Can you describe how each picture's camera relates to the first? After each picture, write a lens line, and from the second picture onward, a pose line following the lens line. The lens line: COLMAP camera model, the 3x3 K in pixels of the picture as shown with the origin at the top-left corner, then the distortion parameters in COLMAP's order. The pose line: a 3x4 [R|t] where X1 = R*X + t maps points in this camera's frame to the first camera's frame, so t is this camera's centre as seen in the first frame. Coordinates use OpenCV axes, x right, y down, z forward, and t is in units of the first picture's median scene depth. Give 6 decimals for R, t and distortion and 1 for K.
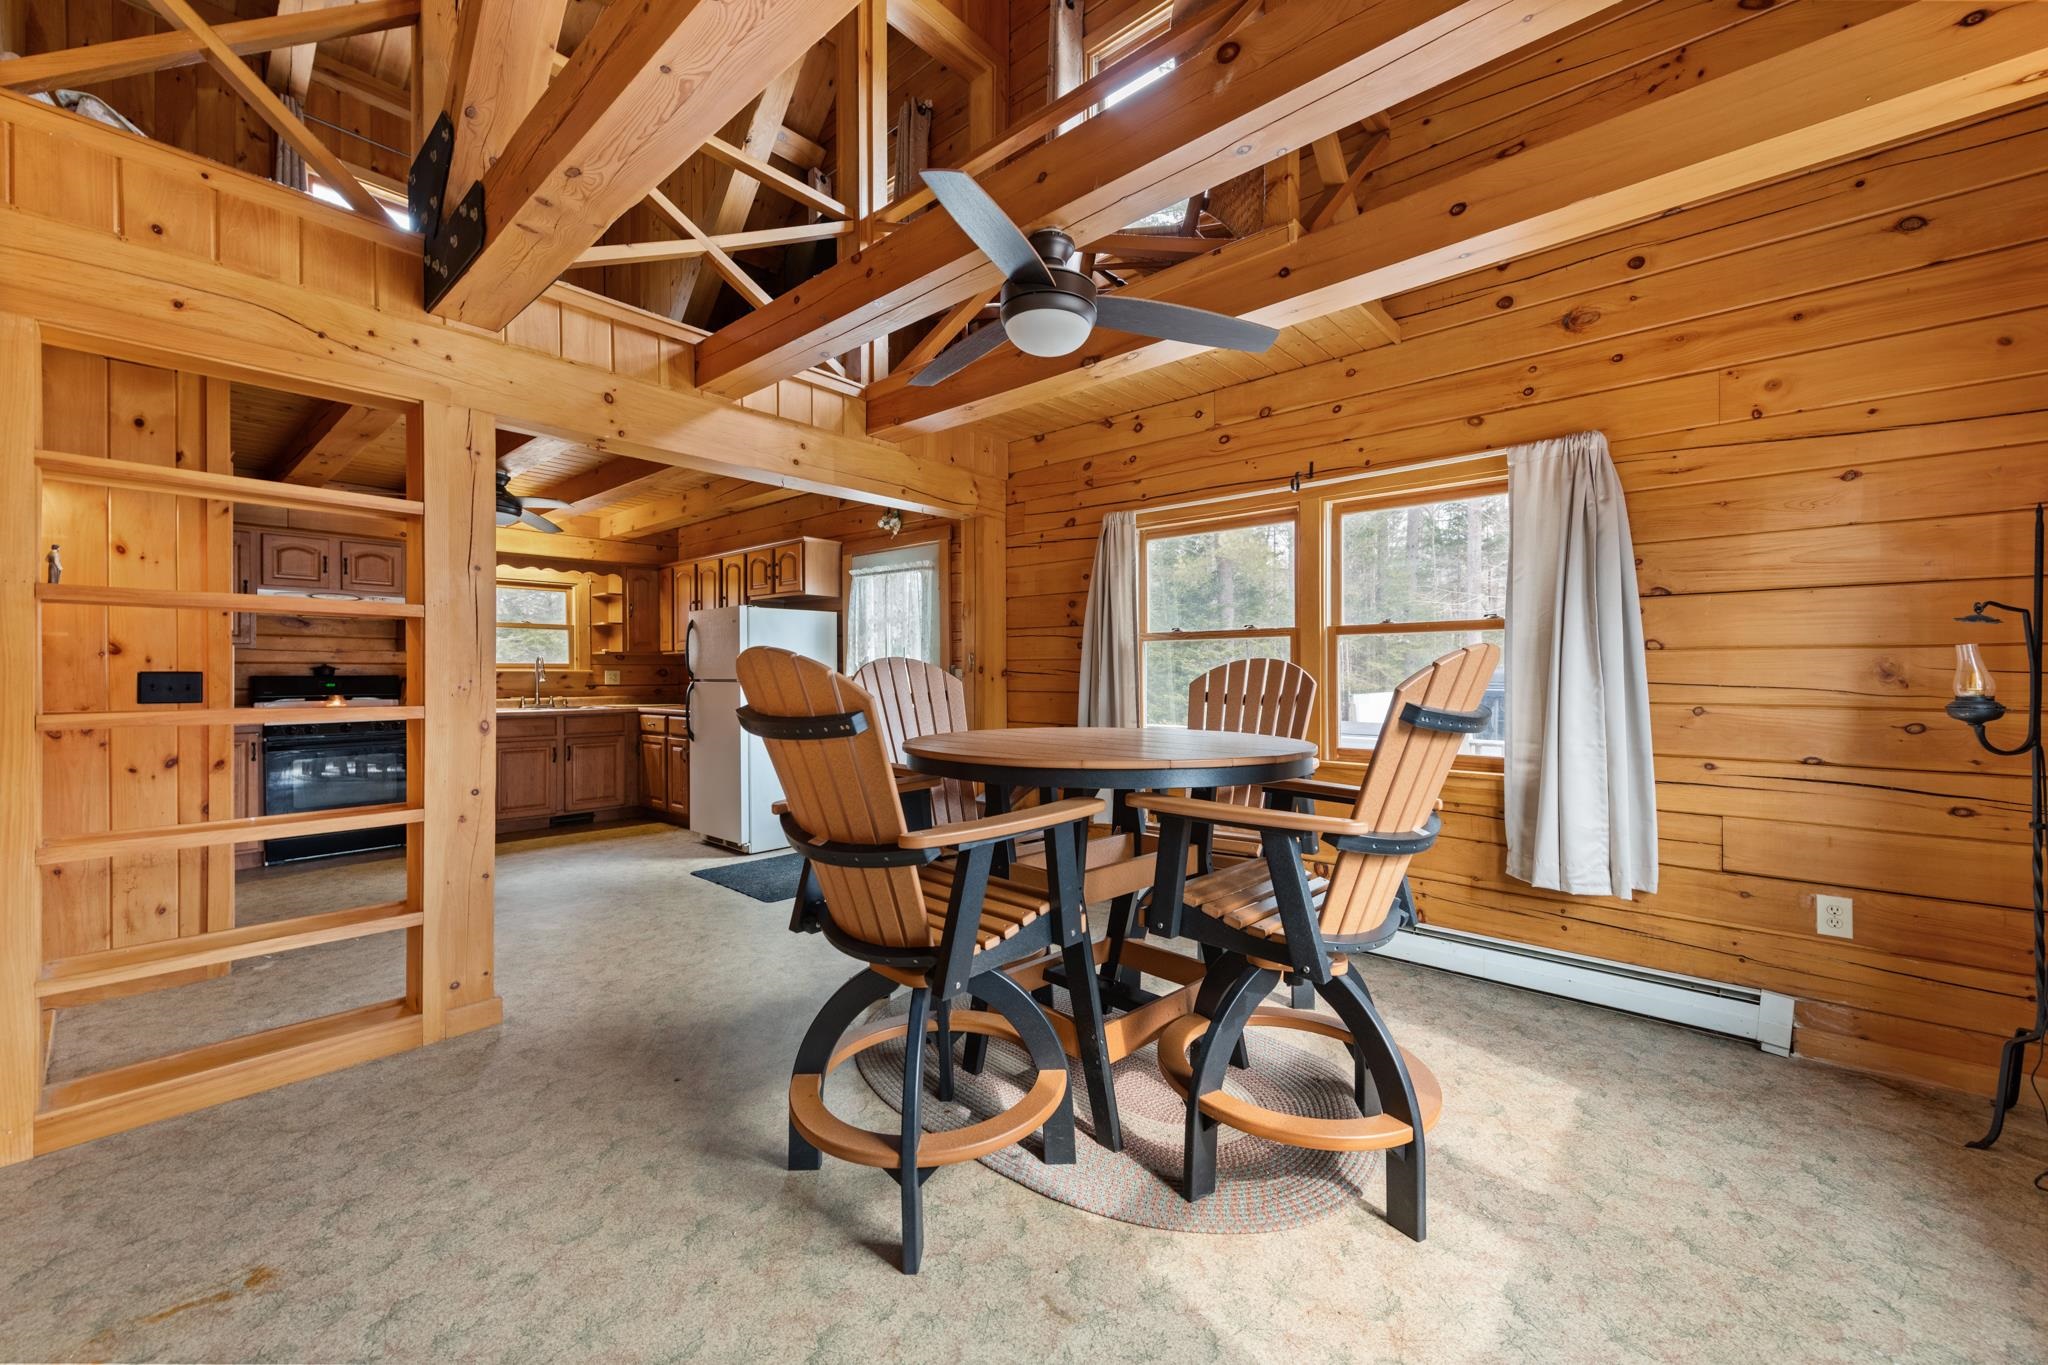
lens RADIAL K [[806.4, 0, 1032.2], [0, 806.4, 688.1], [0, 0, 1]] dist [0.009356, 0.000024]
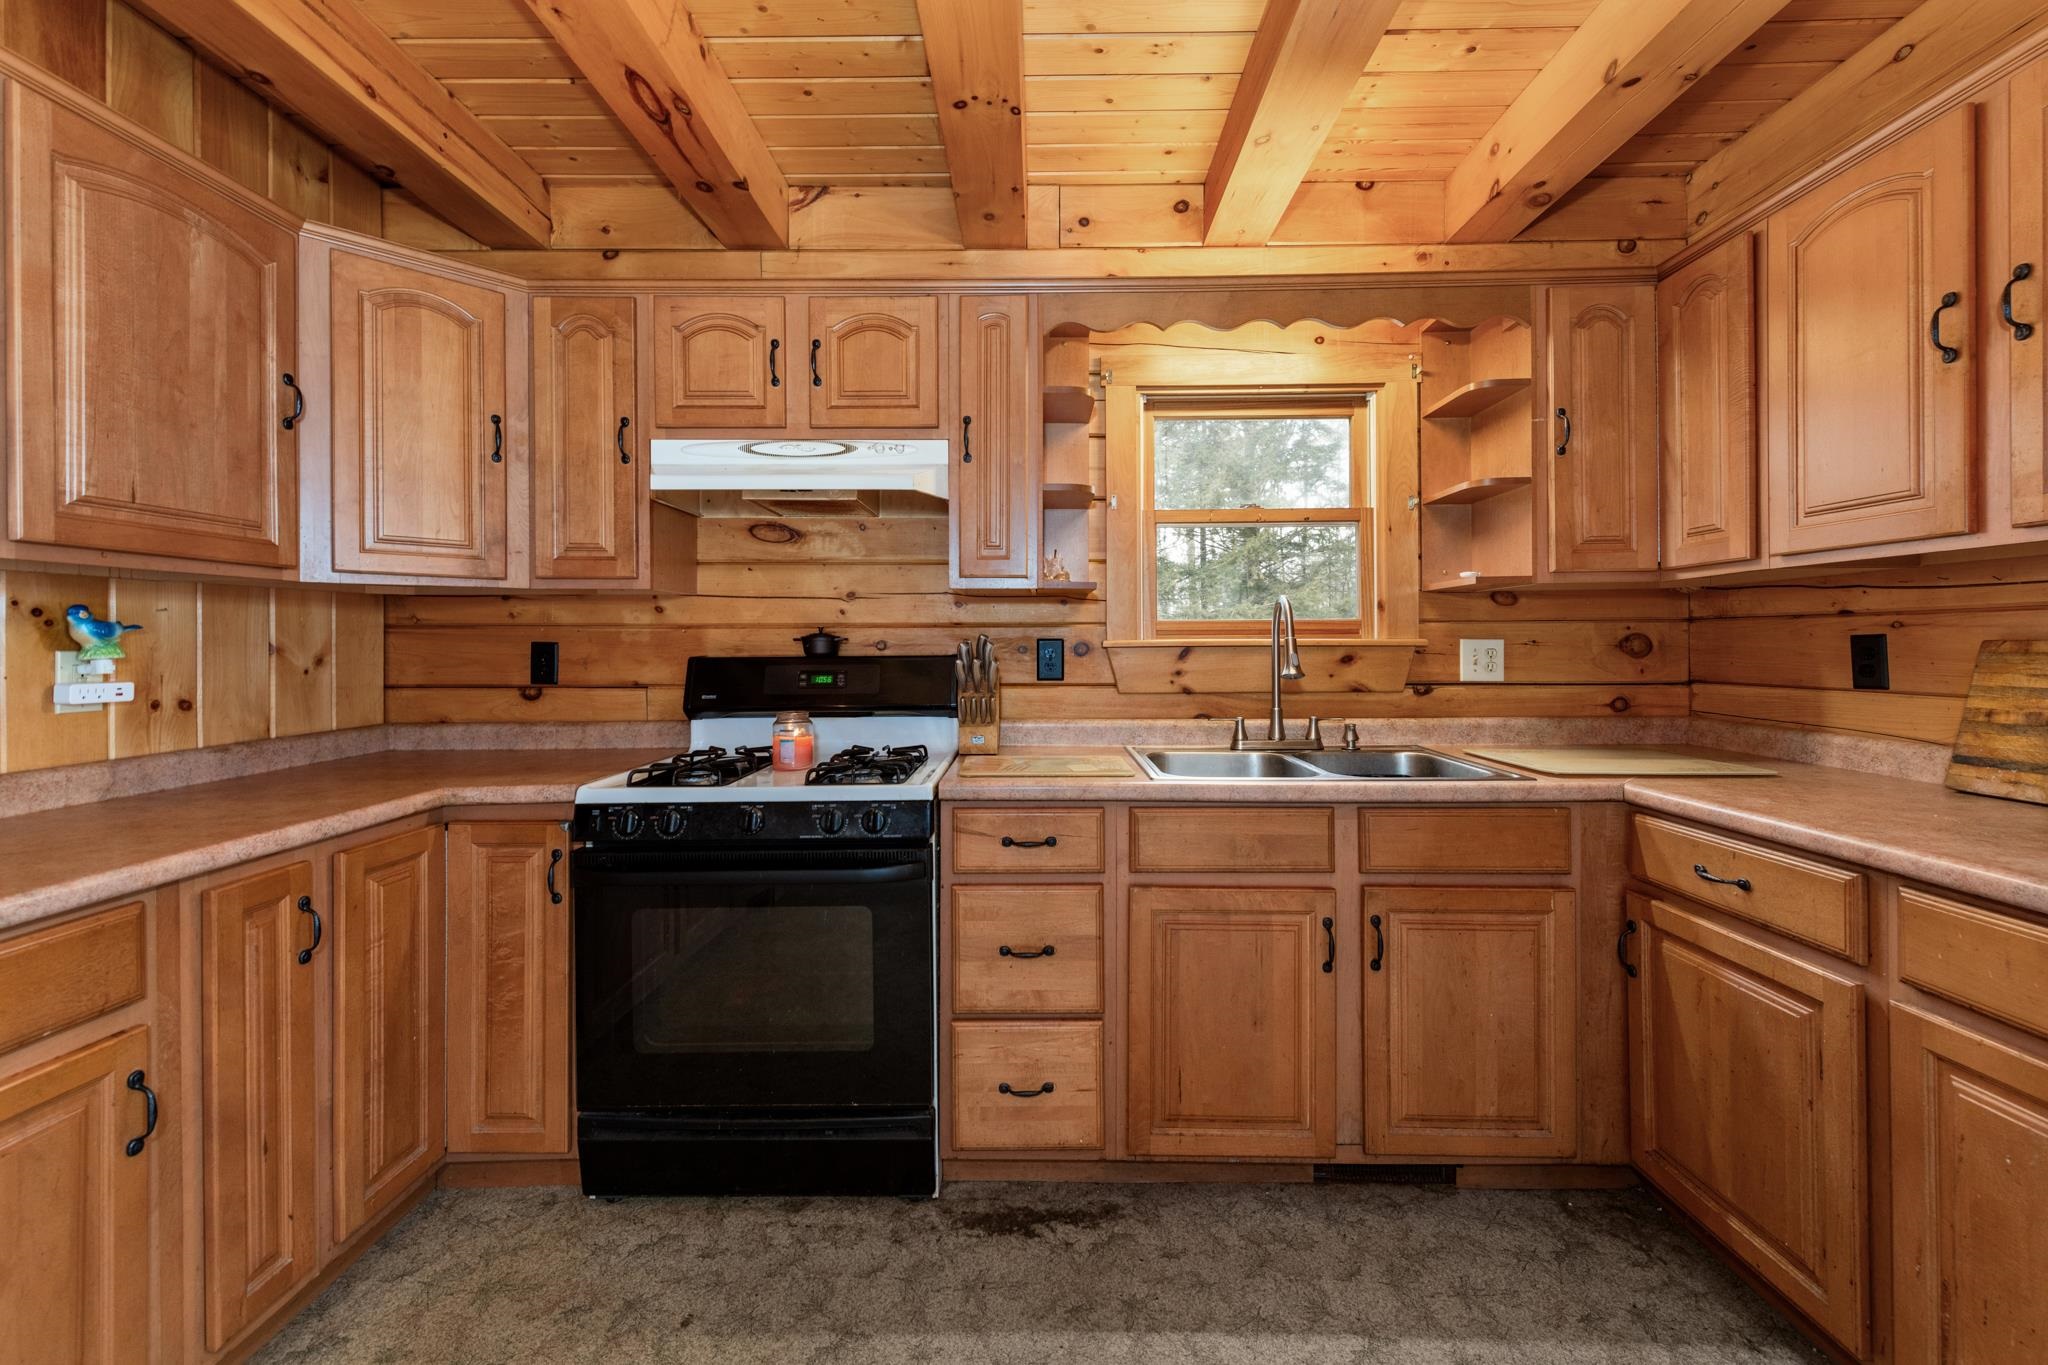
lens RADIAL K [[806.6, 0, 1030.6], [0, 806.6, 643.2], [0, 0, 1]] dist [0.009620, -0.000014]
pose [[0.655741, -0.005483, -0.754966, -0.430718], [-0.008088, 0.999865, -0.014286, -0.014916], [0.754942, 0.015474, 0.655609, 0.712157]]
